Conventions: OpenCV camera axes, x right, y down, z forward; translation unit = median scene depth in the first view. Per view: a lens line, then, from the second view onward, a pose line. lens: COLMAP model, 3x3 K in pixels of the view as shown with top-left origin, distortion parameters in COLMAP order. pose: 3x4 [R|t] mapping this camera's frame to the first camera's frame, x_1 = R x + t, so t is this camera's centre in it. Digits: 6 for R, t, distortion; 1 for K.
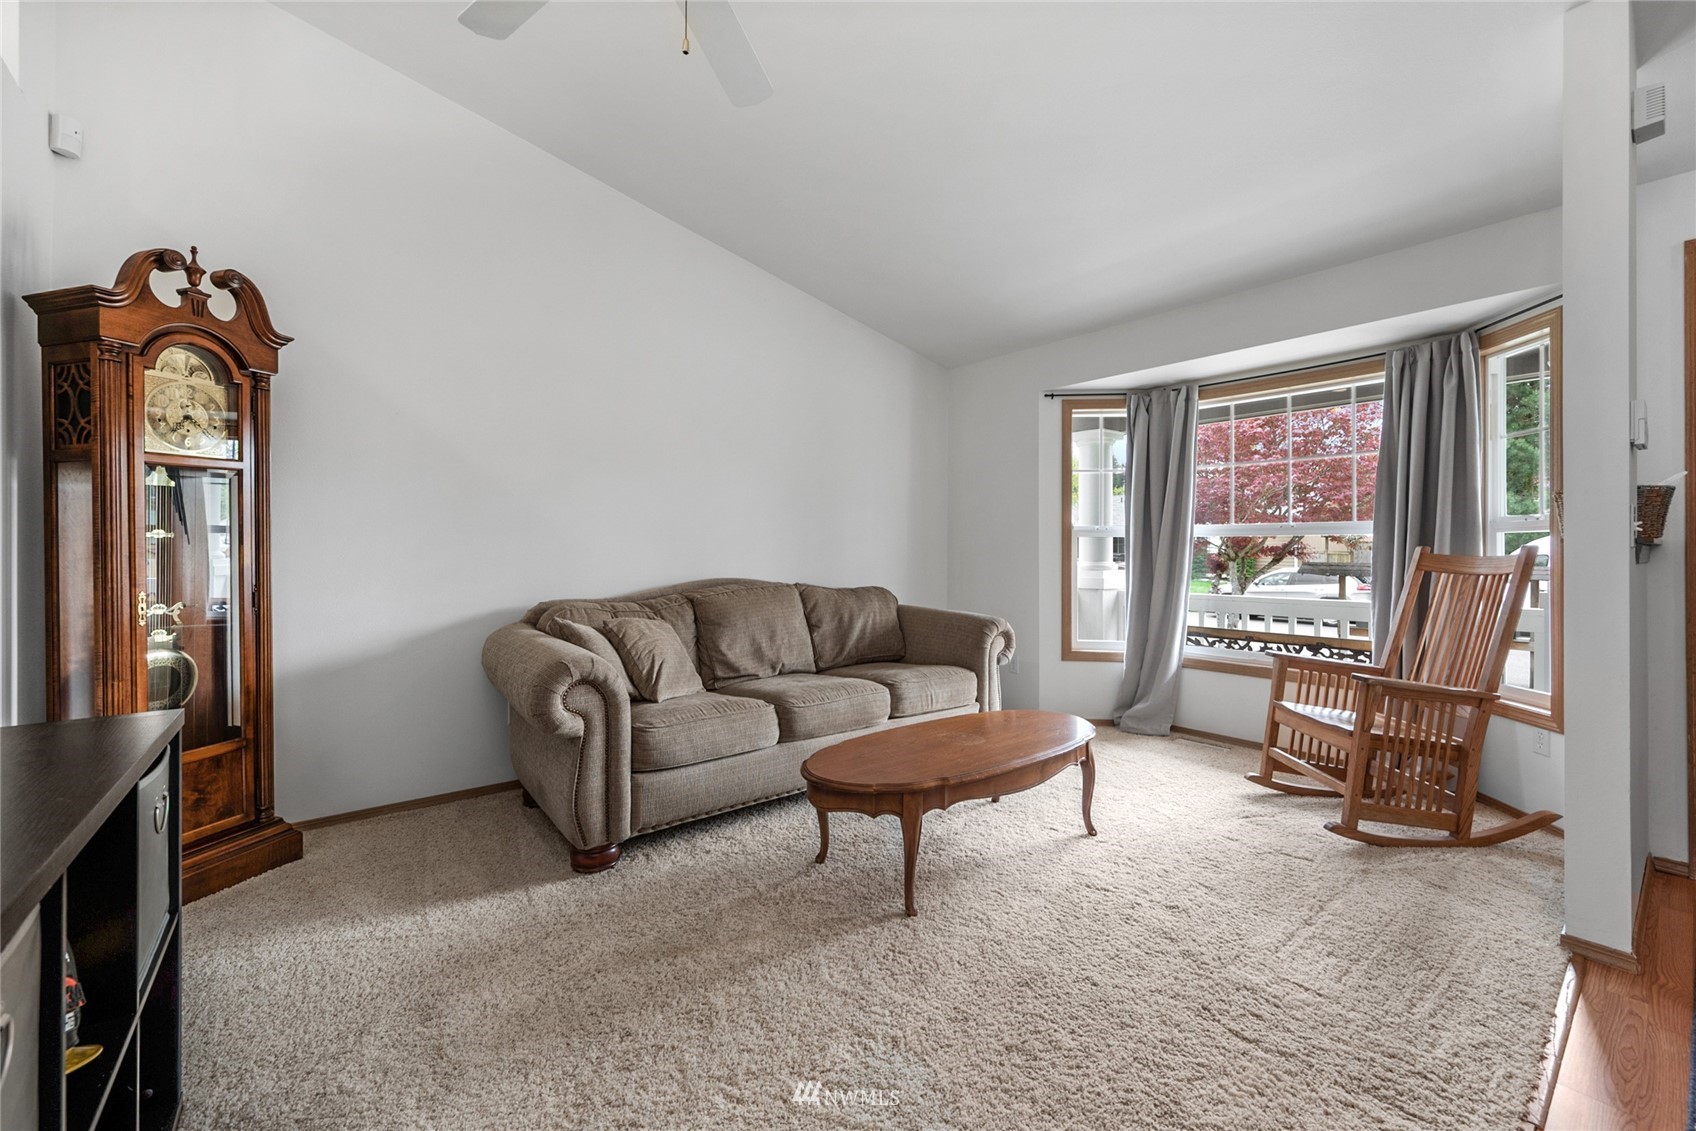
lens RADIAL K [[684.5, 0, 848.0], [0, 684.5, 565.5], [0, 0, 1]] dist [0.001426, 0.000153]
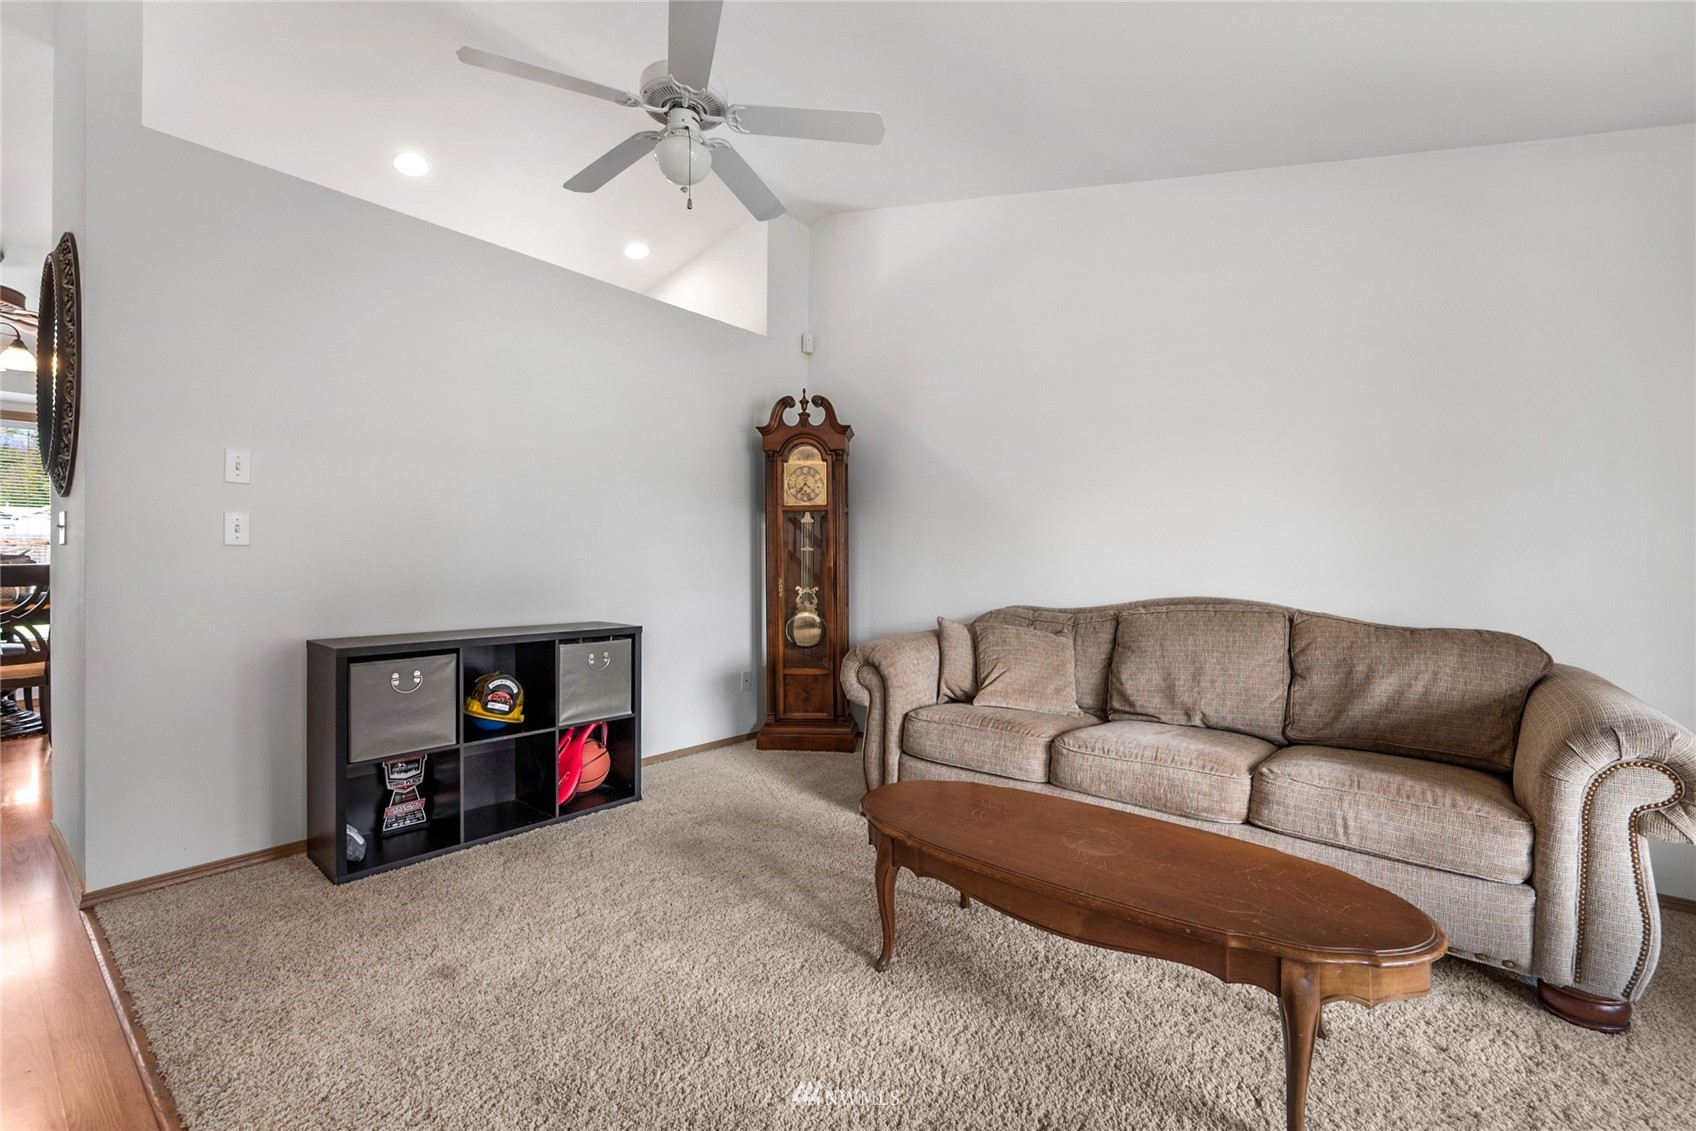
lens RADIAL K [[739.5, 0, 848.0], [0, 739.5, 565.5], [0, 0, 1]] dist [-0.002605, -0.000377]
pose [[0.210234, 0.015423, -0.977530, 0.856231], [-0.029871, 0.999510, 0.009346, -0.018892], [0.977195, 0.027235, 0.210591, 0.626652]]
